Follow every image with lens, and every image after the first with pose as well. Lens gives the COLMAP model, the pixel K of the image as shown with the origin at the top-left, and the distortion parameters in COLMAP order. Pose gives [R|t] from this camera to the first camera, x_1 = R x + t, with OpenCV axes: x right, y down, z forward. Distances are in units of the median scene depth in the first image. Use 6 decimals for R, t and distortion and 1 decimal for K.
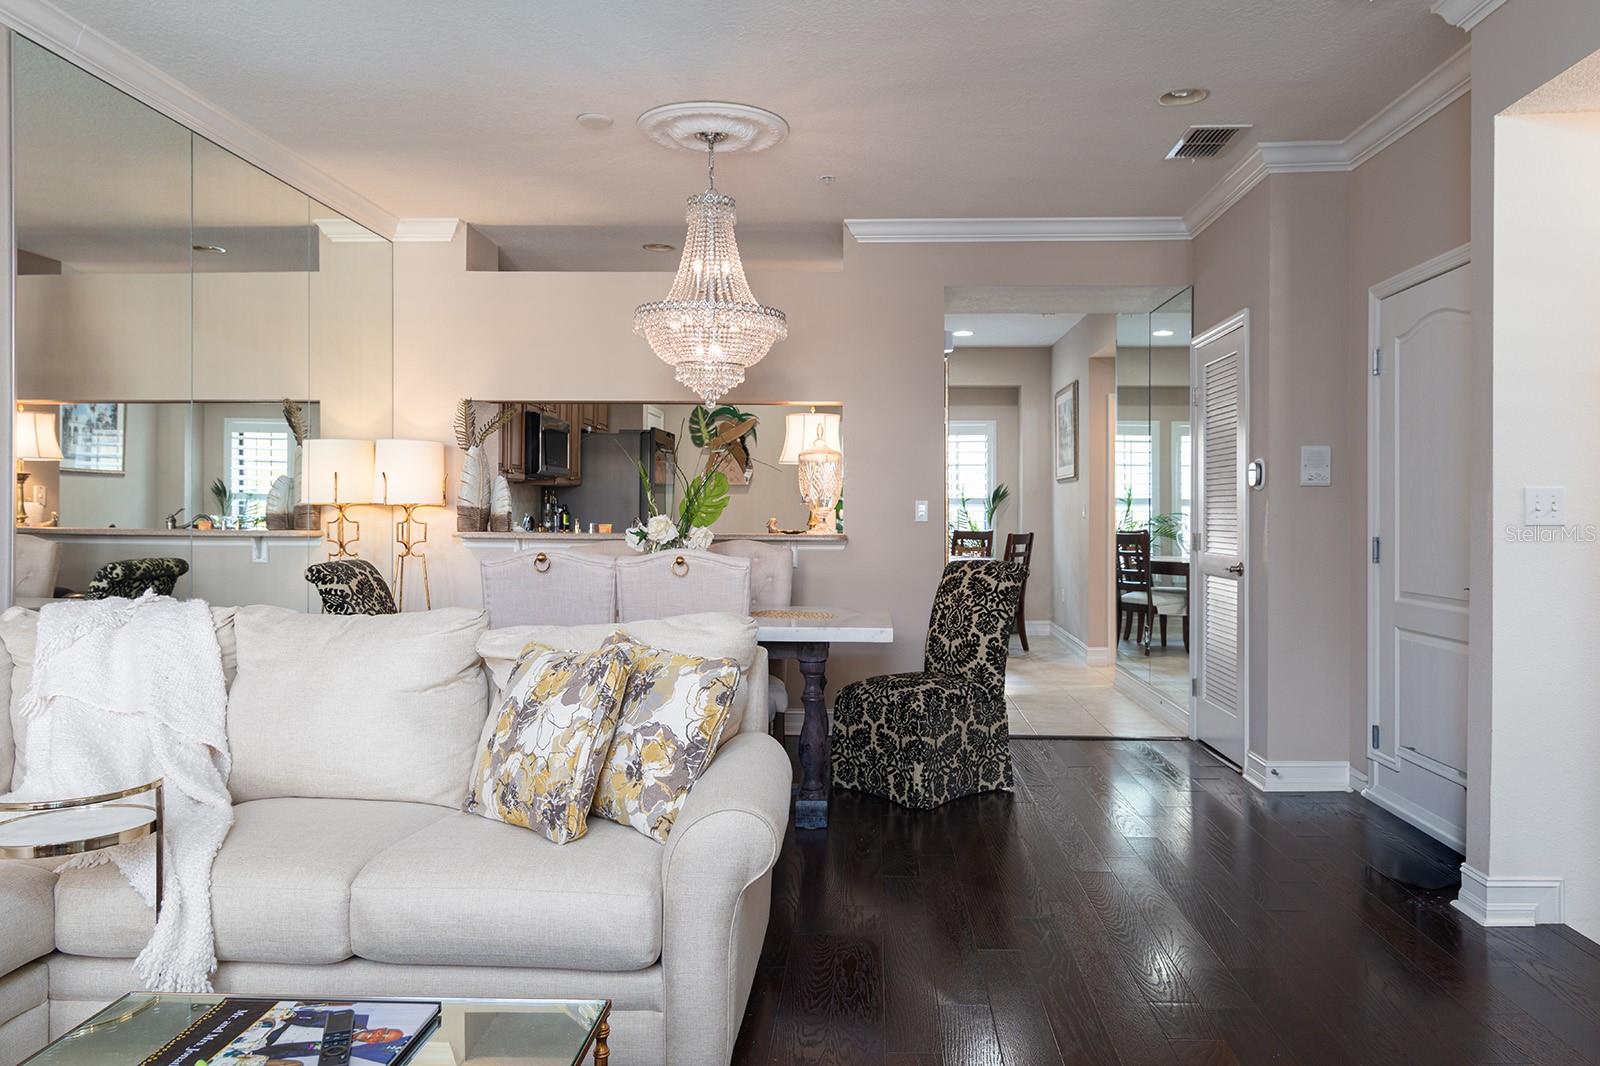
lens RADIAL K [[1135.5, 0, 802.9], [0, 1135.5, 516.2], [0, 0, 1]] dist [-0.000506, -0.001699]
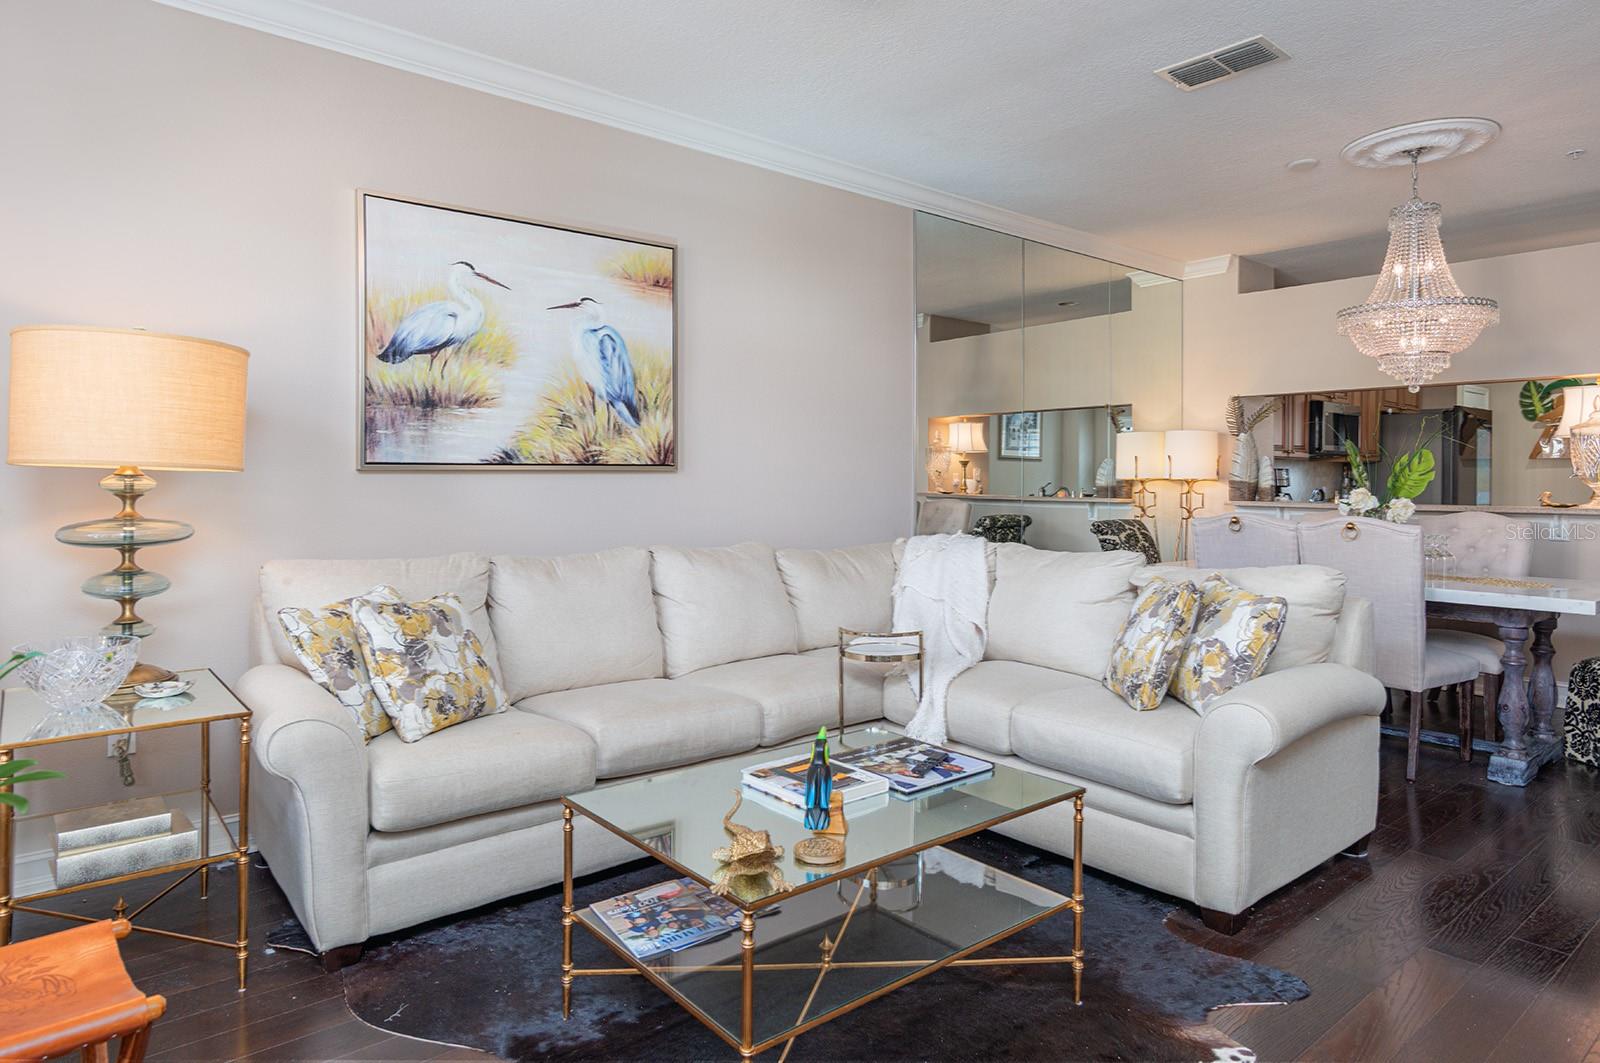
lens RADIAL K [[943.7, 0, 801.5], [0, 943.7, 486.9], [0, 0, 1]] dist [0.003146, 0.001119]
pose [[0.659443, 0.002701, -0.751750, 0.220941], [-0.004308, 0.999991, -0.000186, 0.000550], [0.751742, 0.003361, 0.659448, -0.072242]]
